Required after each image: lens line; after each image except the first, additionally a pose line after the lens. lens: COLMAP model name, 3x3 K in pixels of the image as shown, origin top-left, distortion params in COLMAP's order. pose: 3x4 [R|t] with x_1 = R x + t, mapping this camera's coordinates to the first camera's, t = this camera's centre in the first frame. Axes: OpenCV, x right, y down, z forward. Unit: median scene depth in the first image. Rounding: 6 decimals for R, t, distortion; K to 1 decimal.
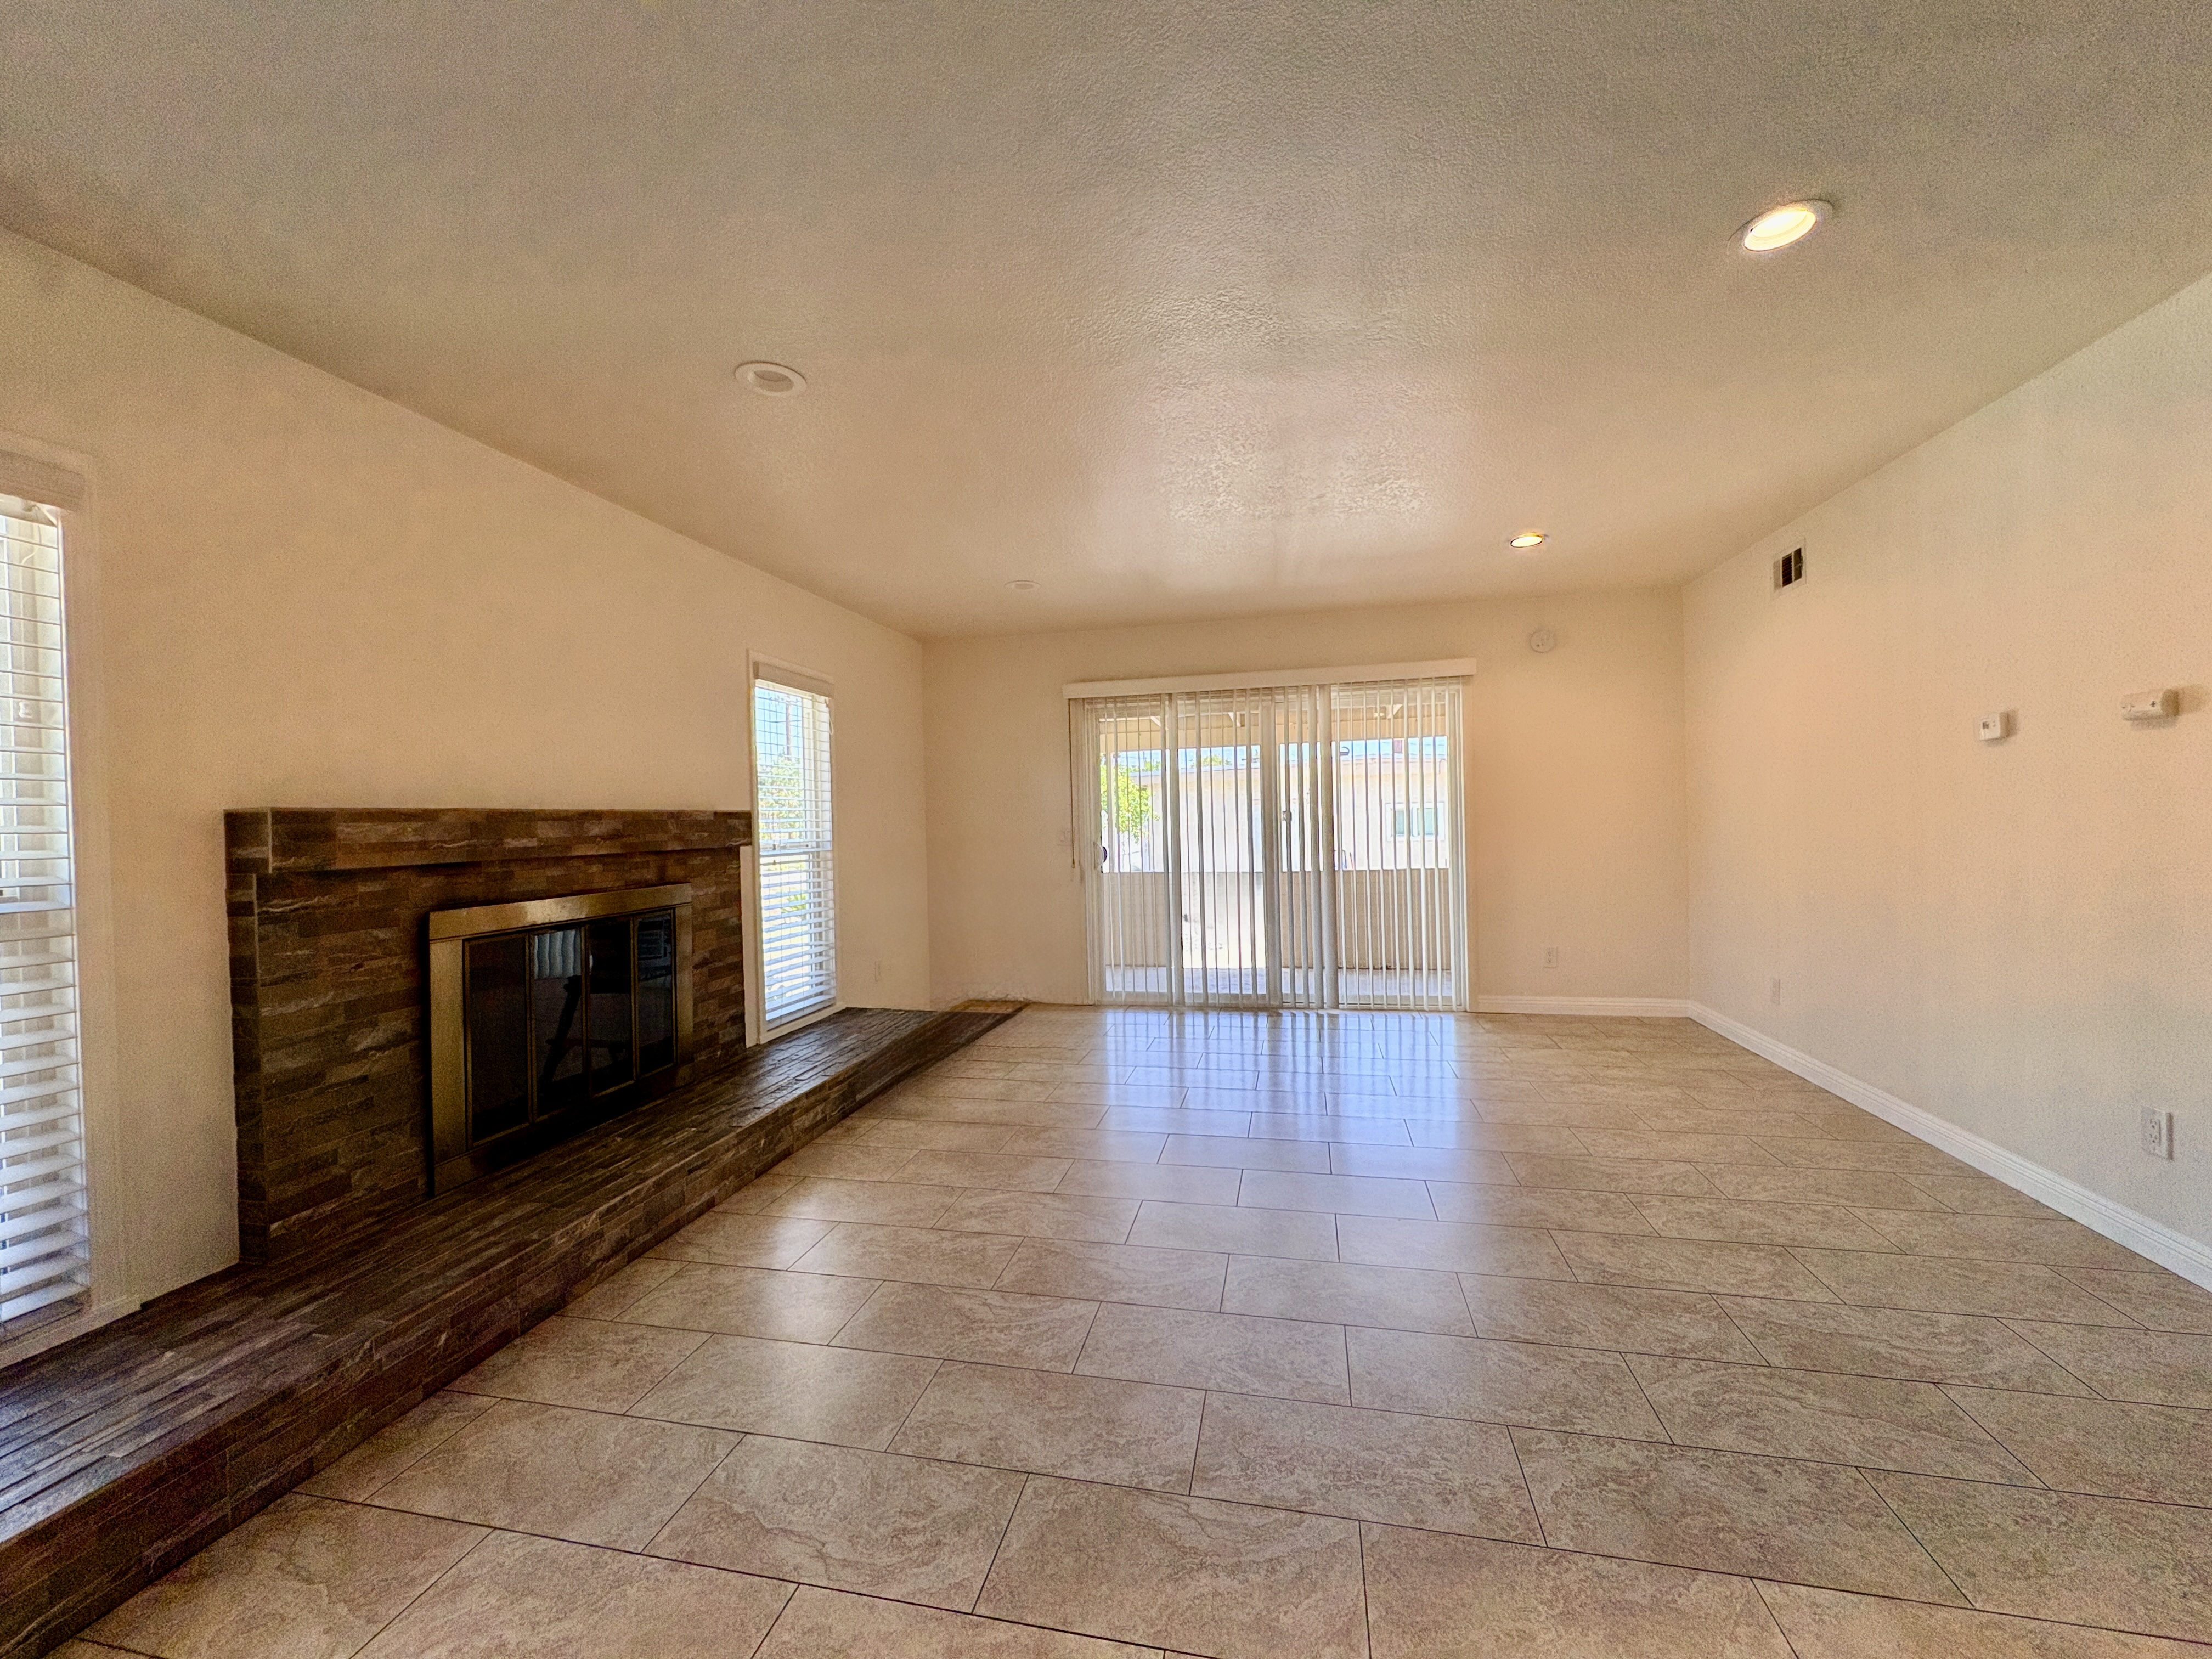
lens RADIAL K [[884.8, 0, 1106.5], [0, 884.8, 834.1], [0, 0, 1]] dist [-0.001373, 0.000055]
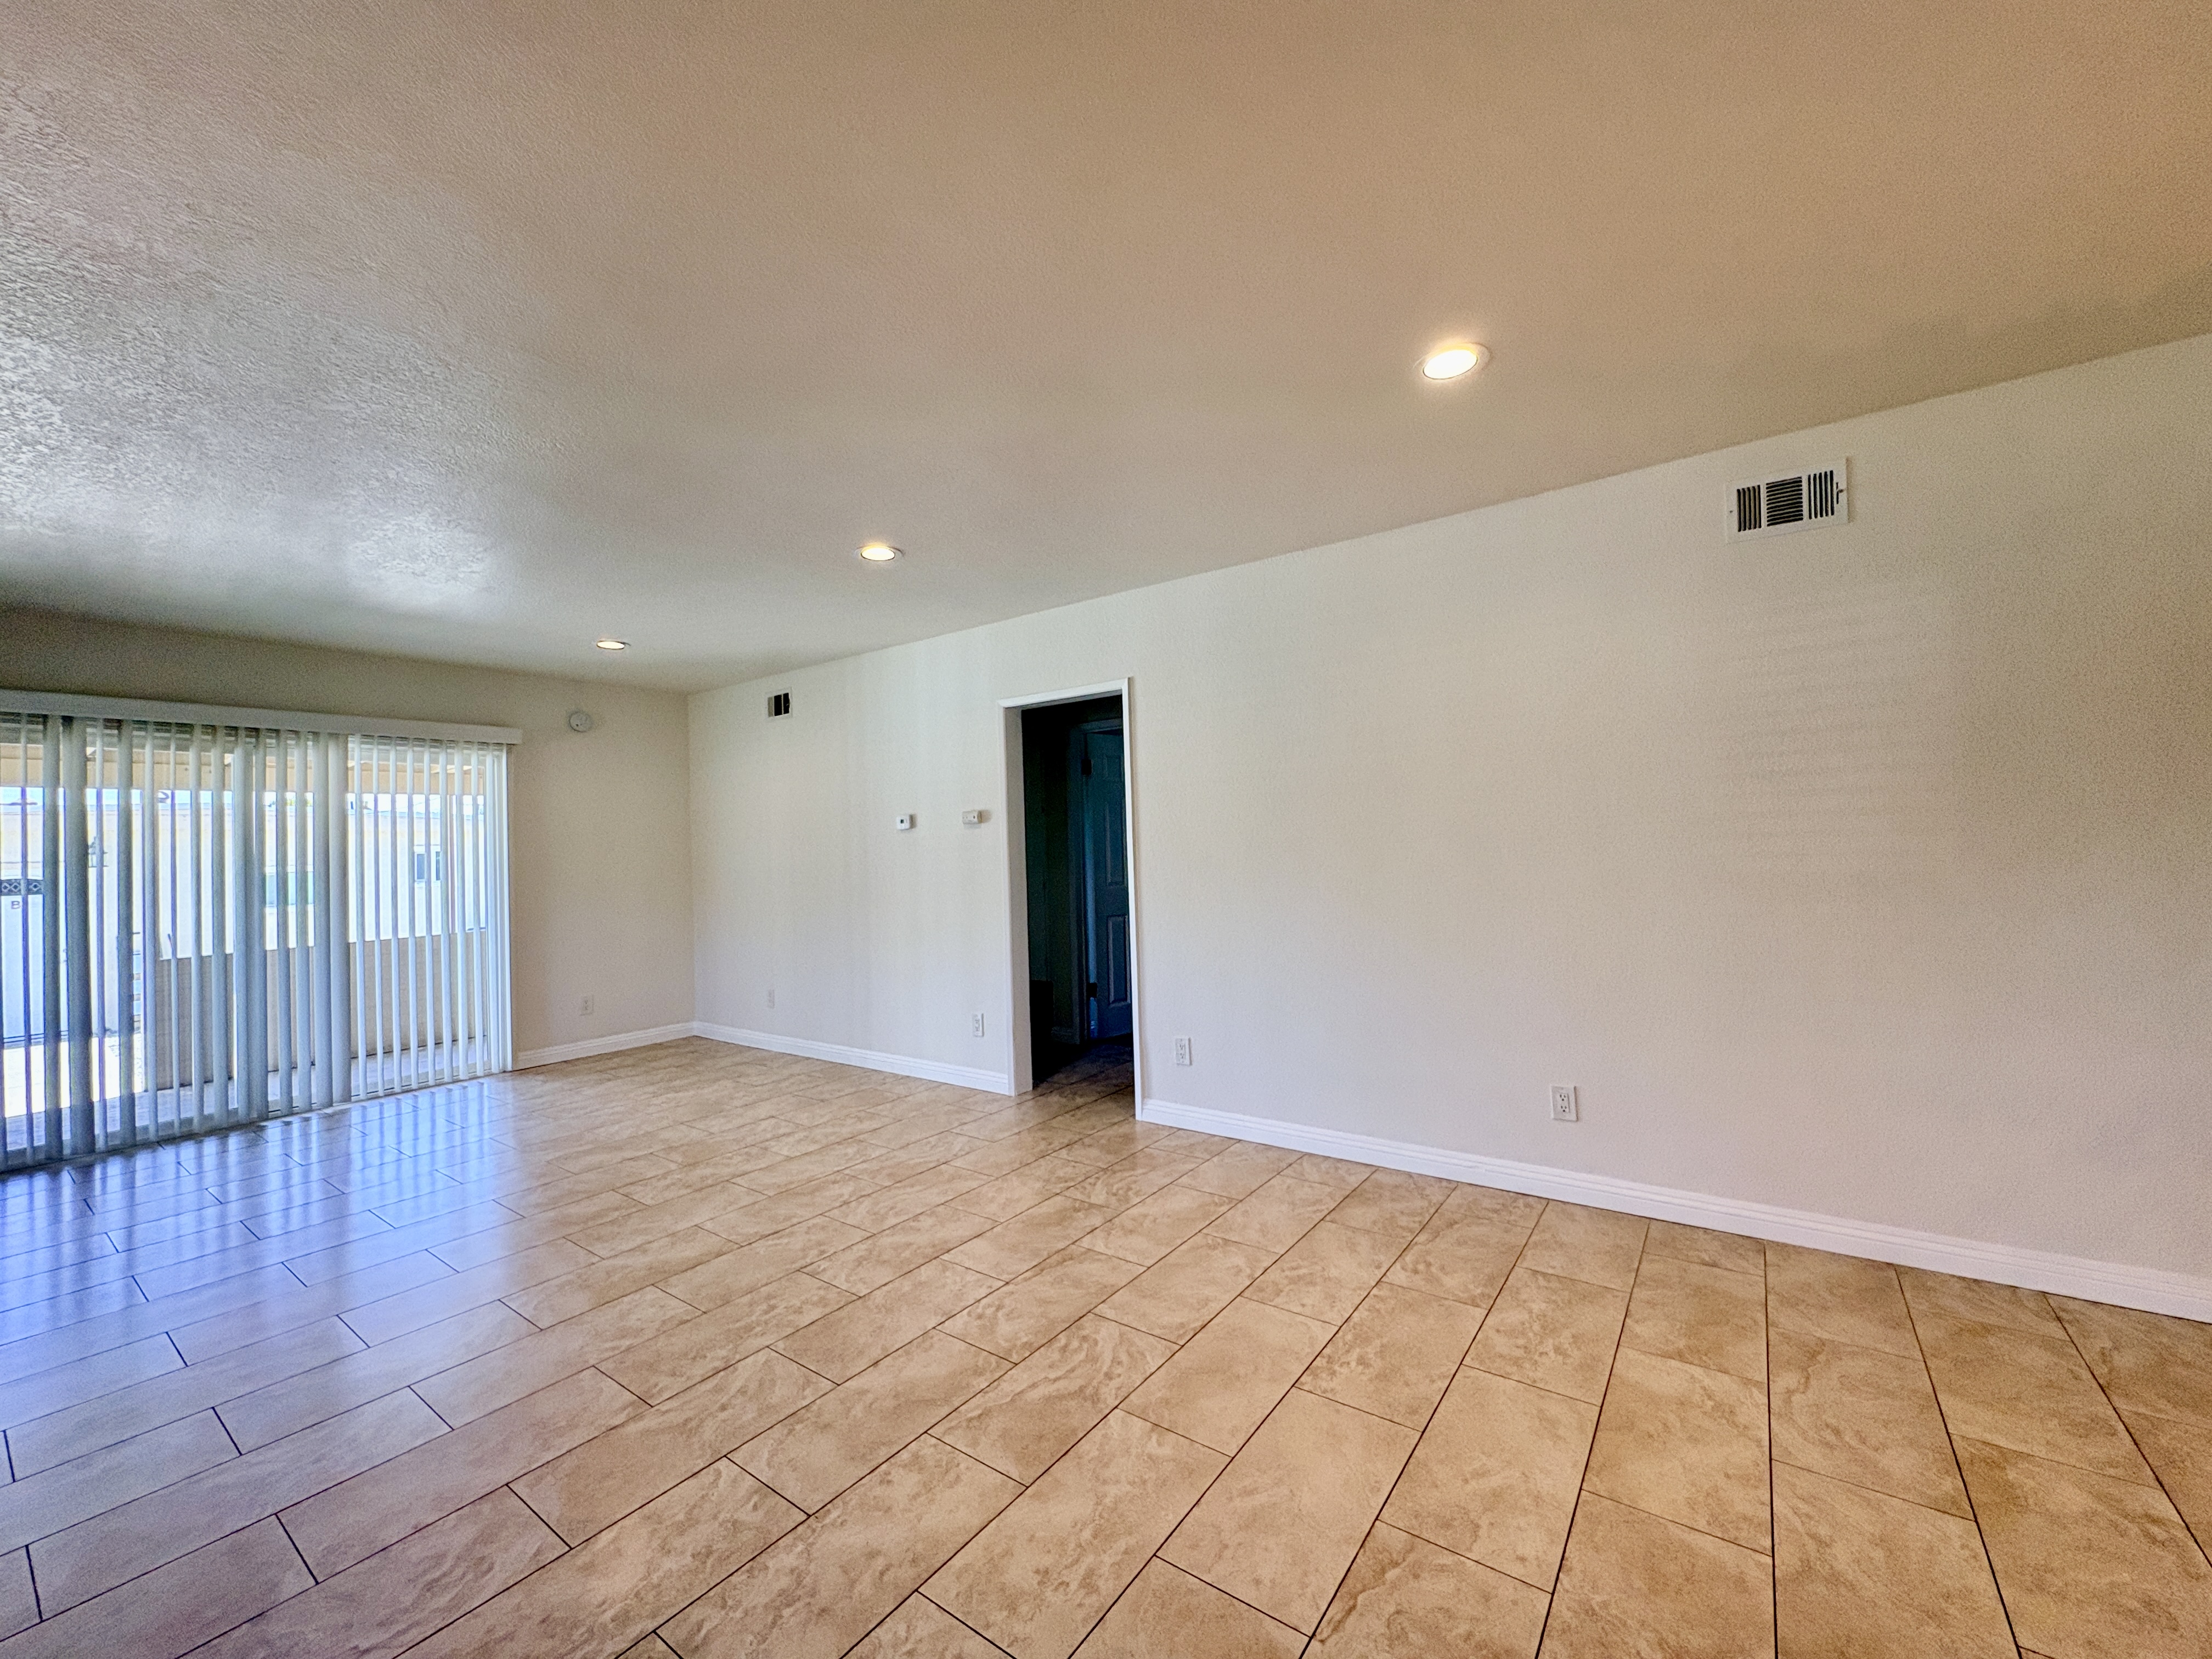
lens RADIAL K [[884.8, 0, 1106.0], [0, 884.8, 830.5], [0, 0, 1]] dist [-0.001373, 0.000055]
pose [[0.398084, 0.030830, 0.916831, -0.265668], [0.037849, 0.998032, -0.049995, 0.000927], [-0.916568, 0.054603, 0.396134, -0.049220]]
